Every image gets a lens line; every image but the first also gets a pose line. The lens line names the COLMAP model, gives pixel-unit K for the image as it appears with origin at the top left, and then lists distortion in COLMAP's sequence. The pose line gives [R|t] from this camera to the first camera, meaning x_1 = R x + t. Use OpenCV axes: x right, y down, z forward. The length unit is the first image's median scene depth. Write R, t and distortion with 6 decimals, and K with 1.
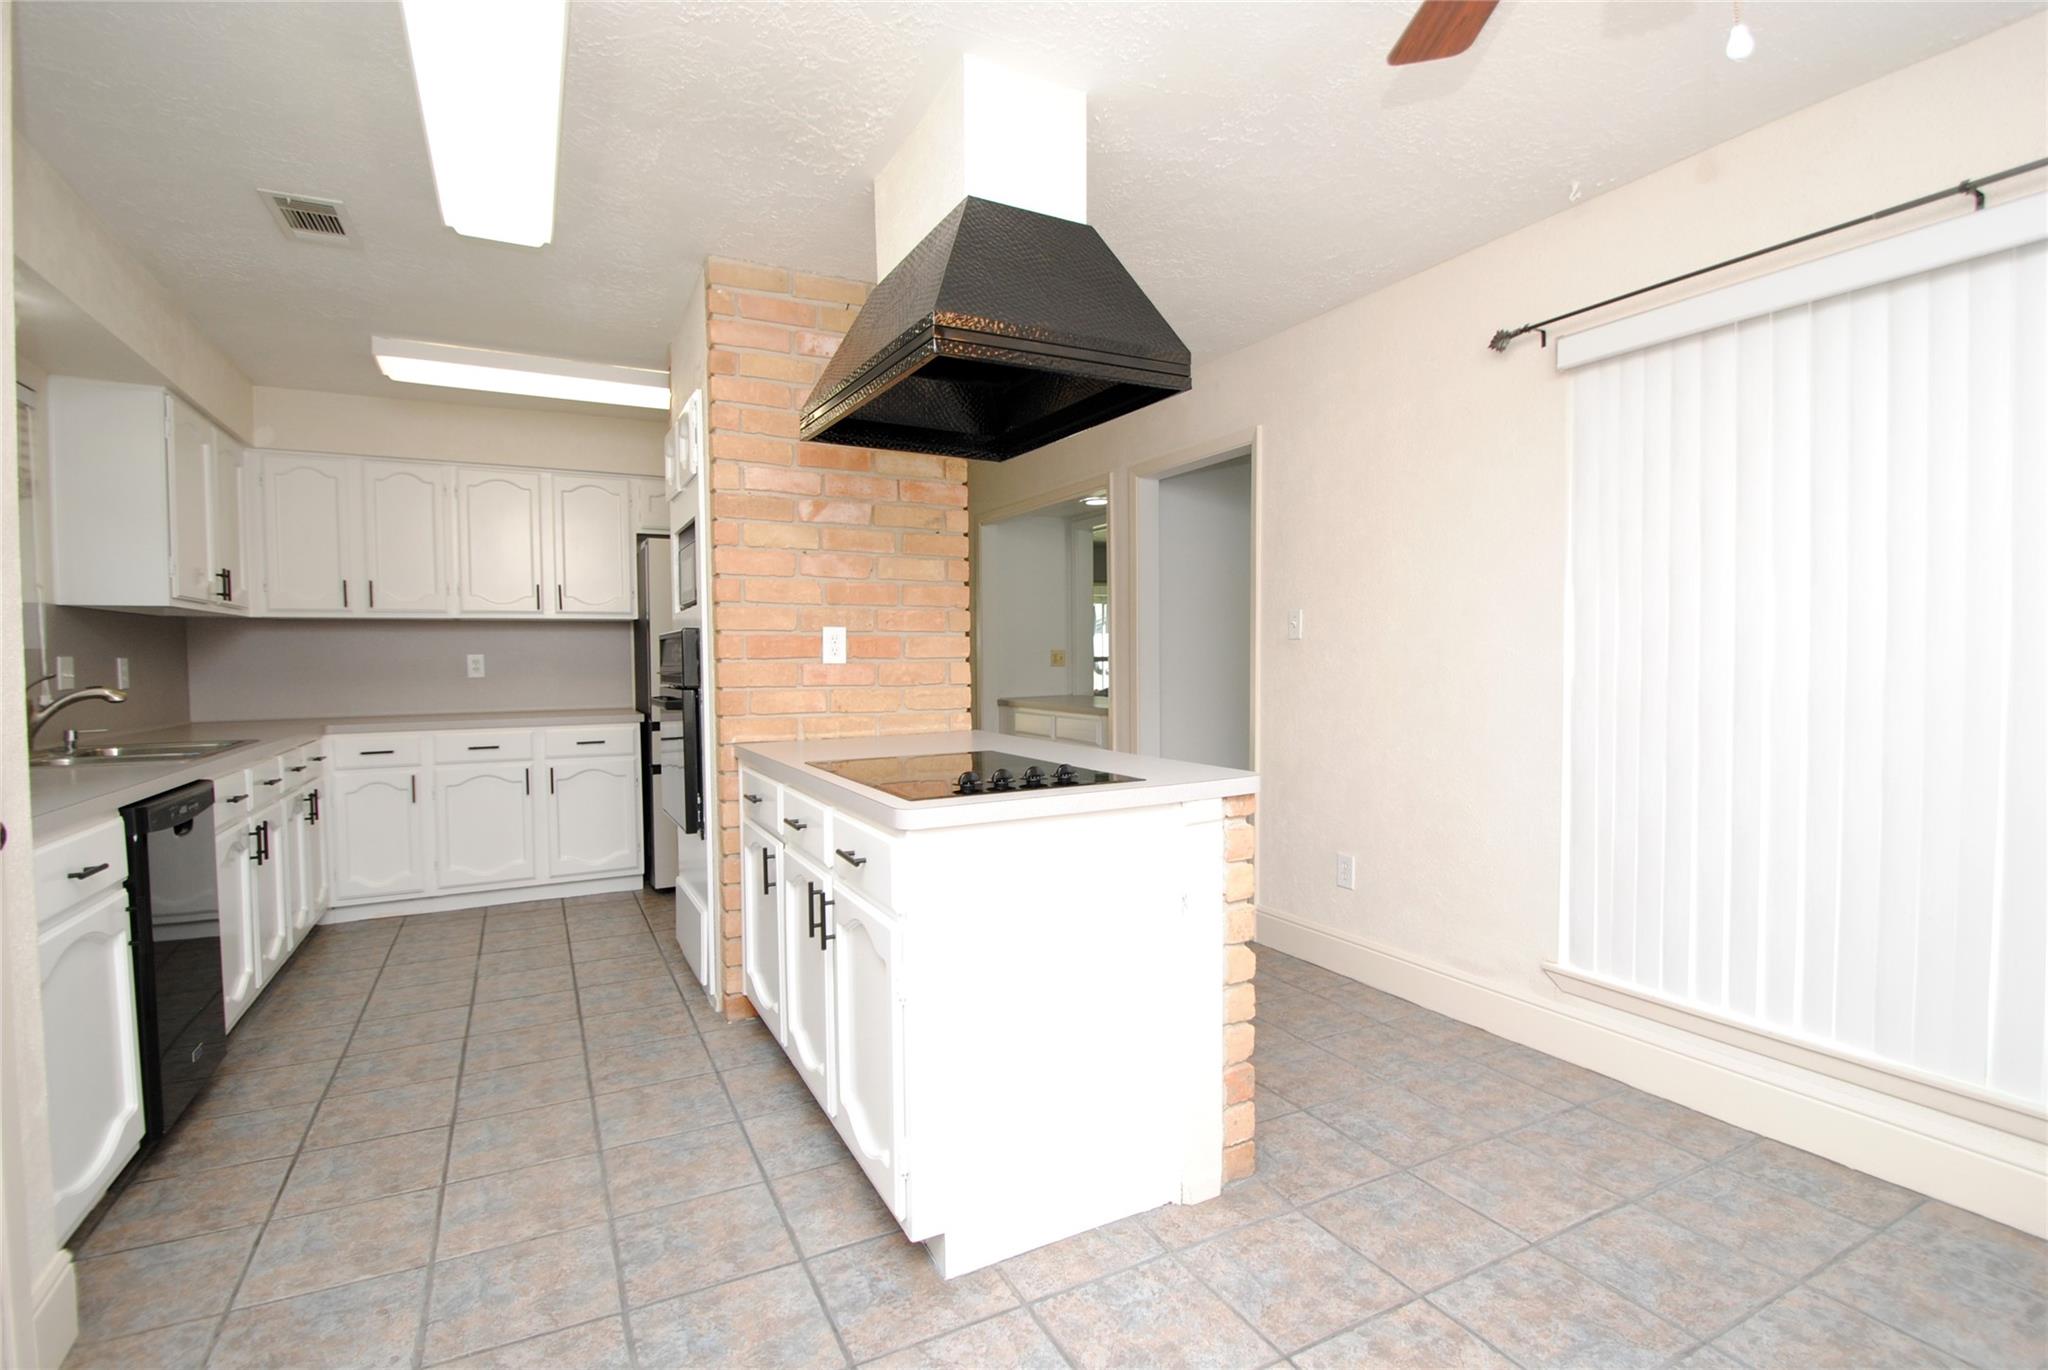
lens RADIAL K [[958.8, 0, 1037.4], [0, 958.8, 690.9], [0, 0, 1]] dist [0.009275, -0.018581]
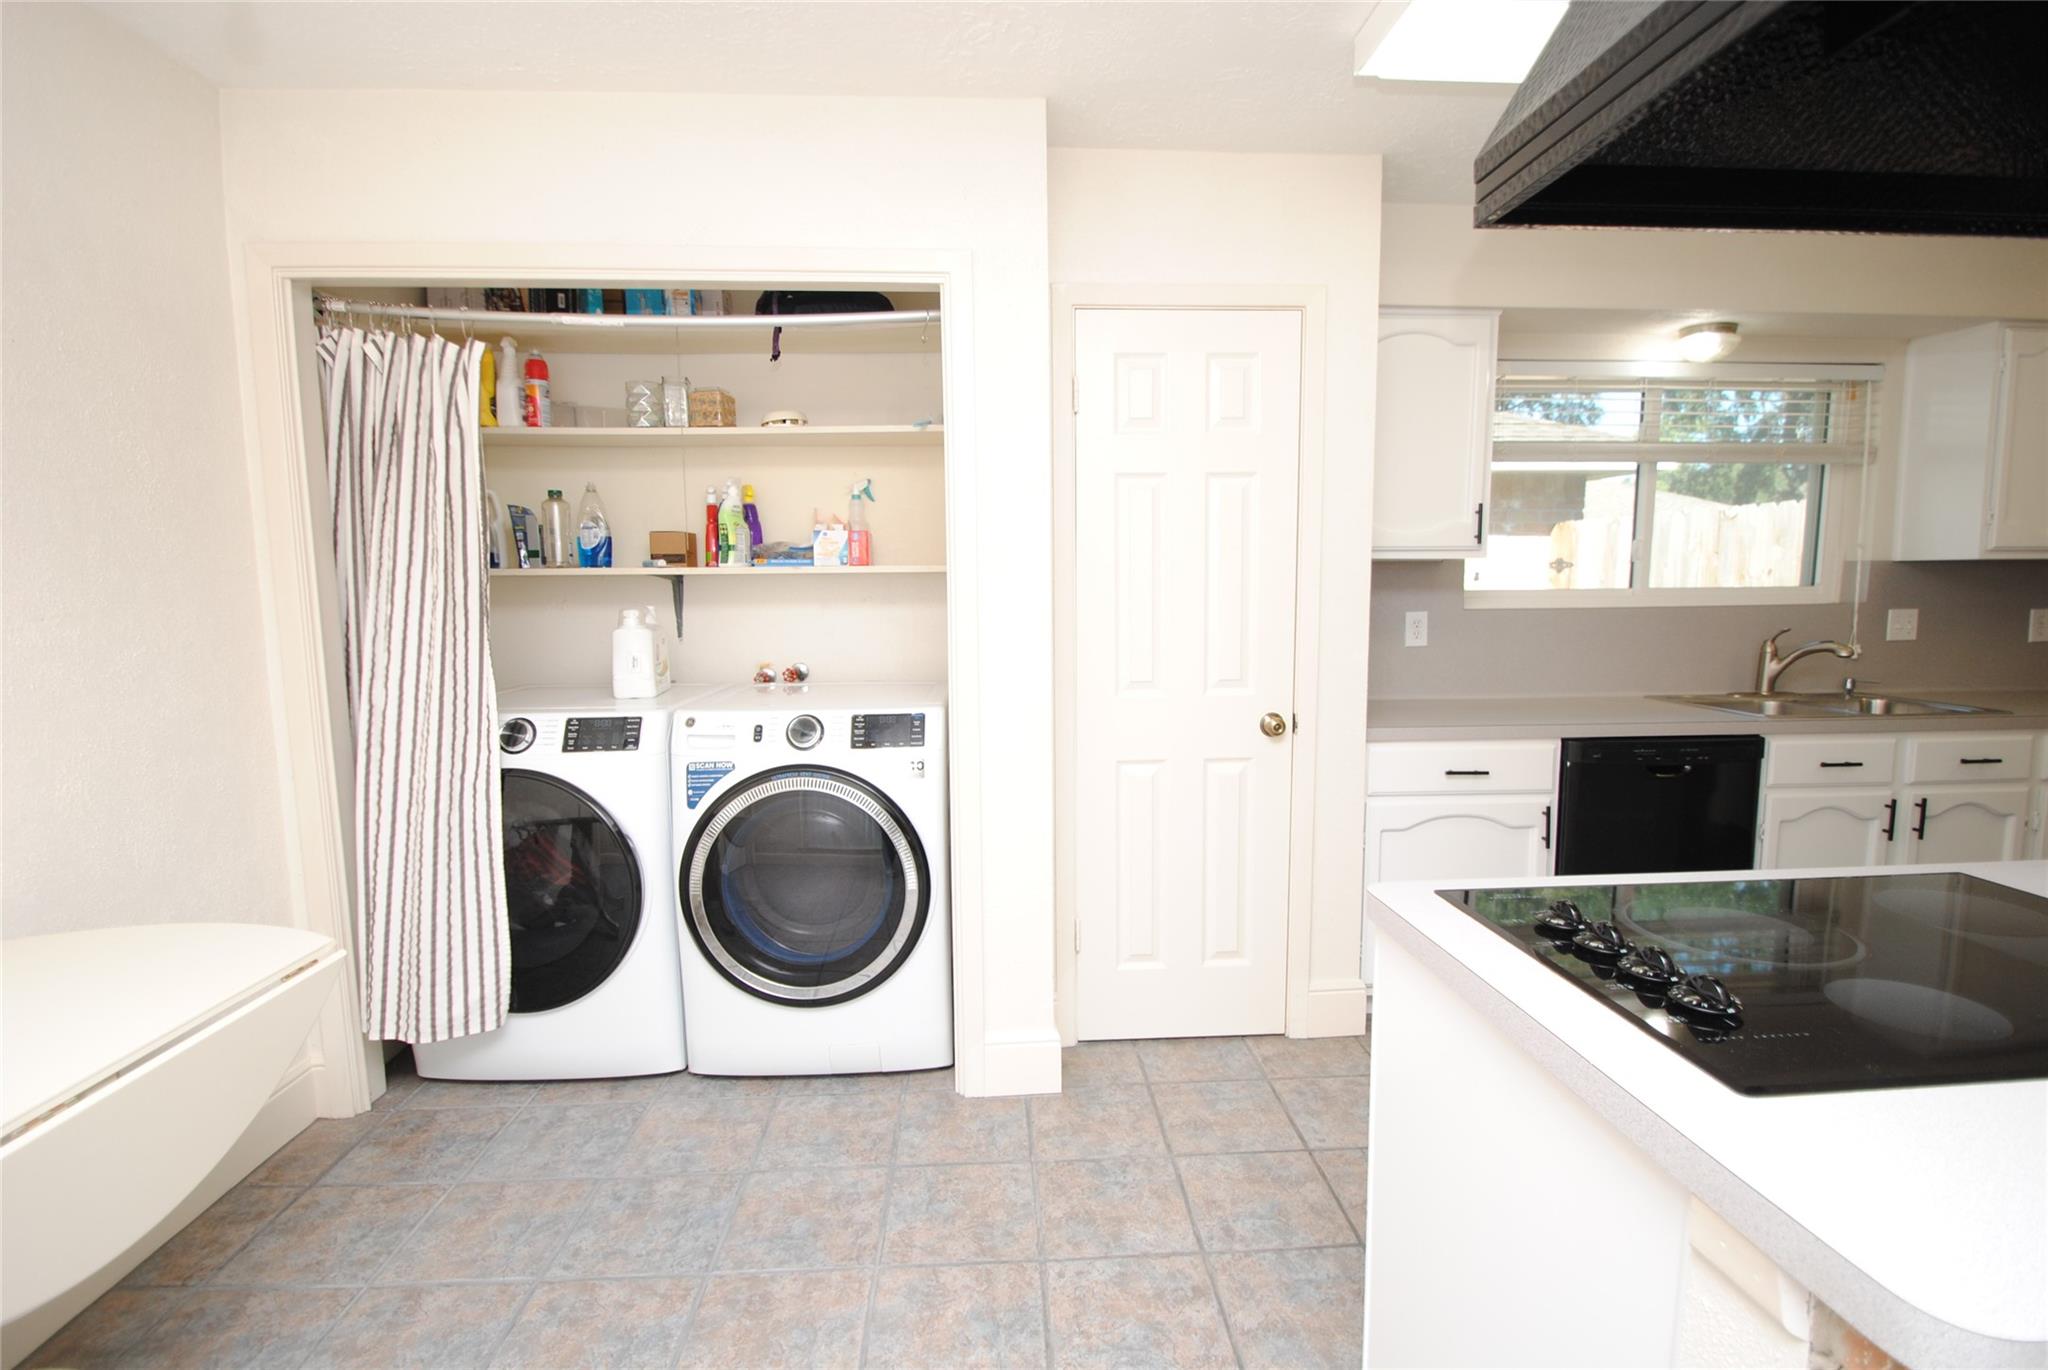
lens RADIAL K [[958.8, 0, 1037.4], [0, 958.8, 690.9], [0, 0, 1]] dist [0.009275, -0.018581]
pose [[-0.420469, 0.117171, -0.899709, 0.354654], [-0.018938, 0.990277, 0.137817, -0.074467], [0.907109, 0.074987, -0.414162, 0.566559]]
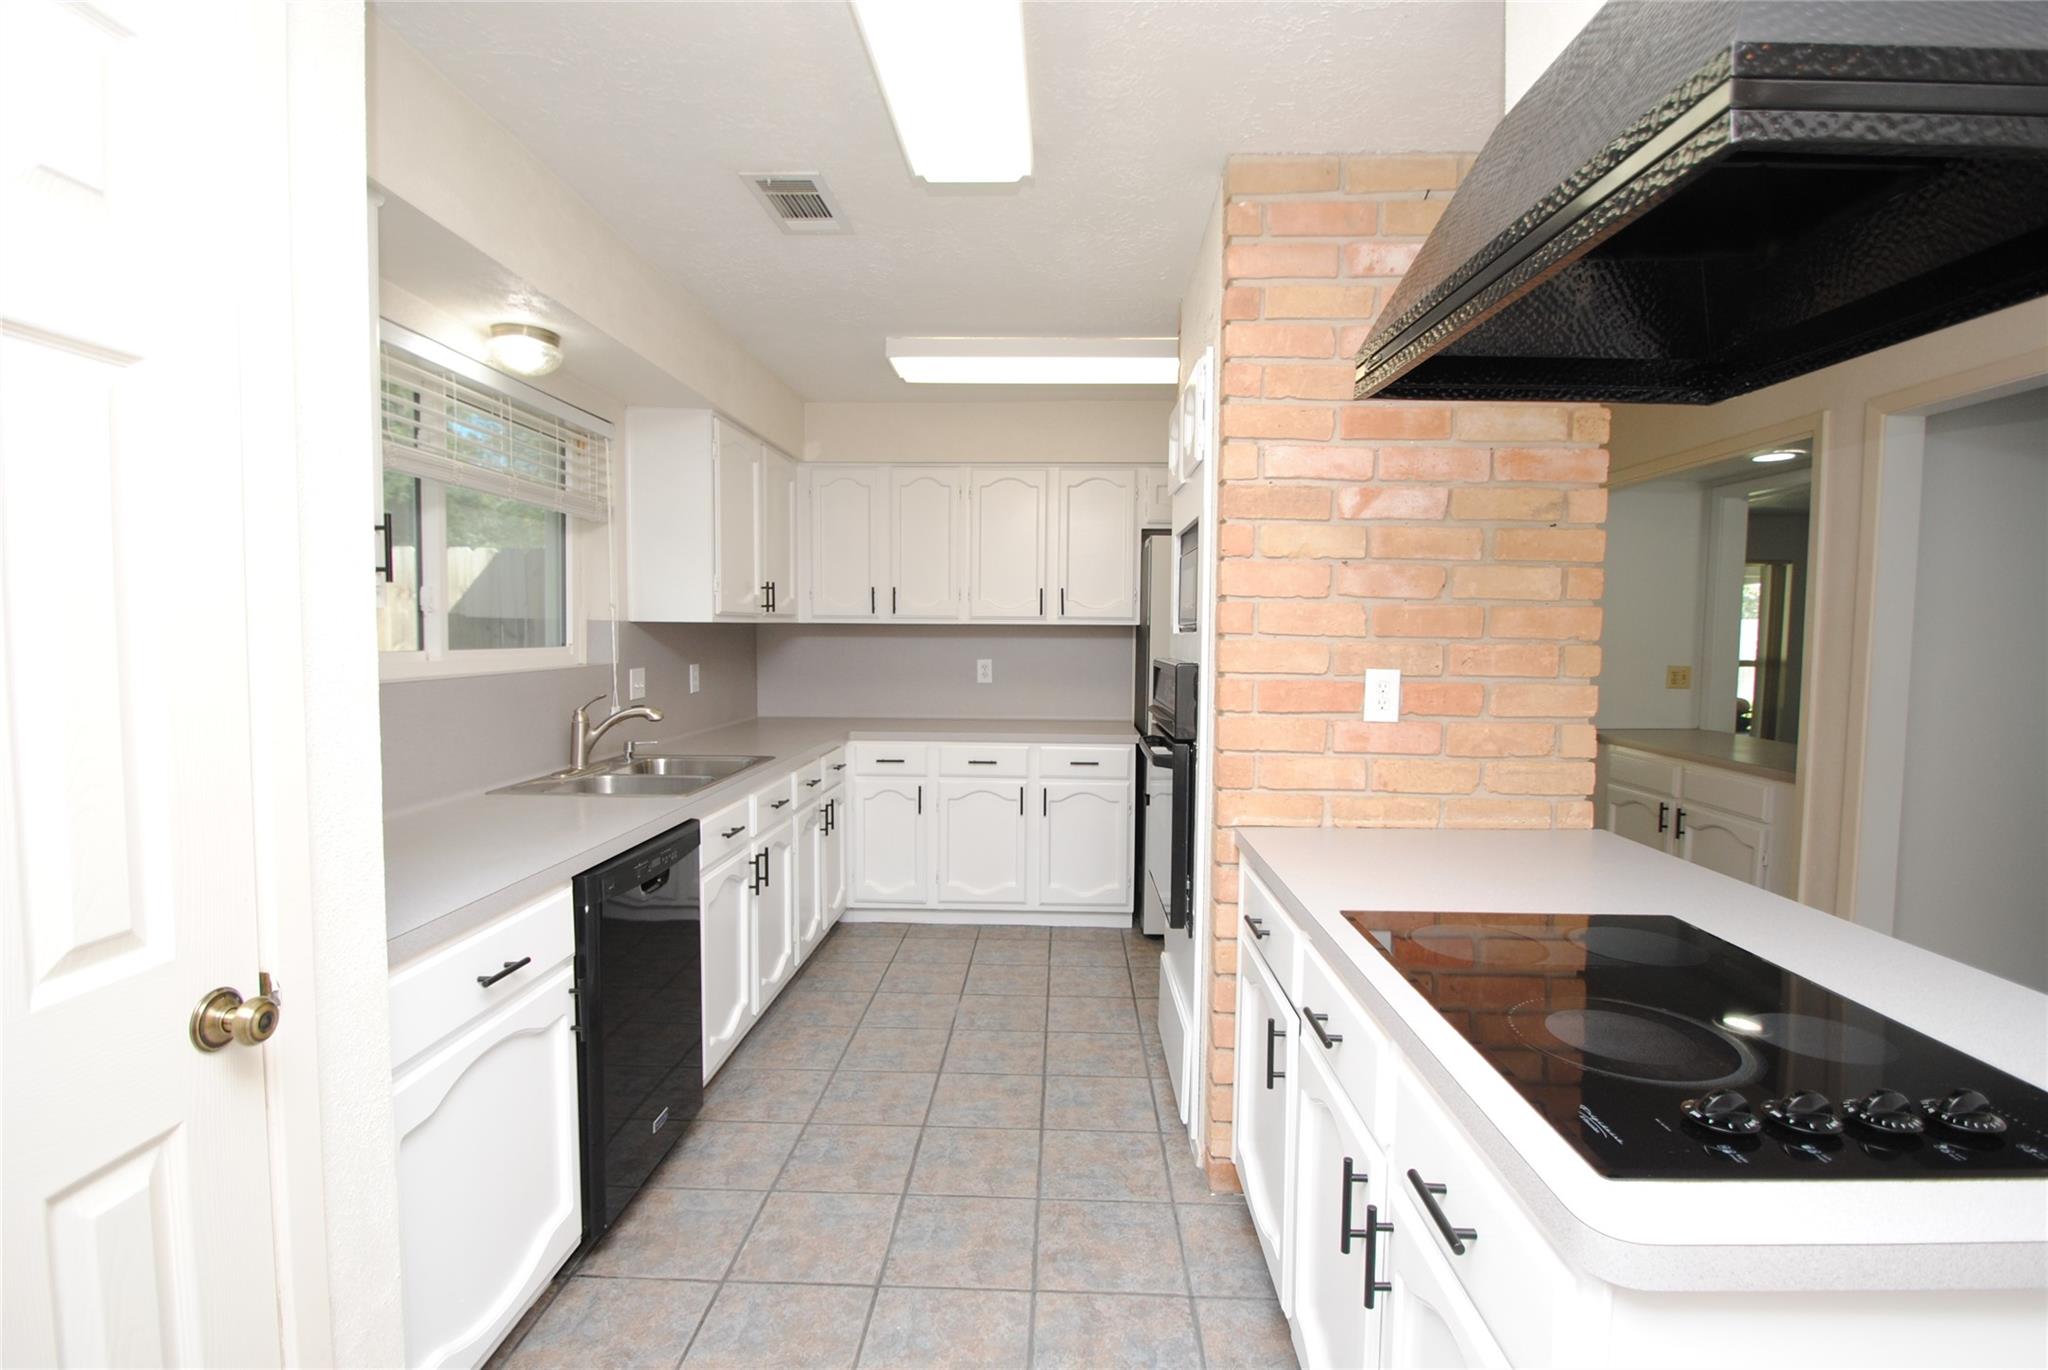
lens RADIAL K [[958.8, 0, 1037.4], [0, 958.8, 690.9], [0, 0, 1]] dist [0.009275, -0.018581]
pose [[0.868784, 0.048895, -0.492772, -0.085304], [-0.035930, 0.998715, 0.035750, -0.066204], [0.493887, -0.013354, 0.869424, 0.271611]]
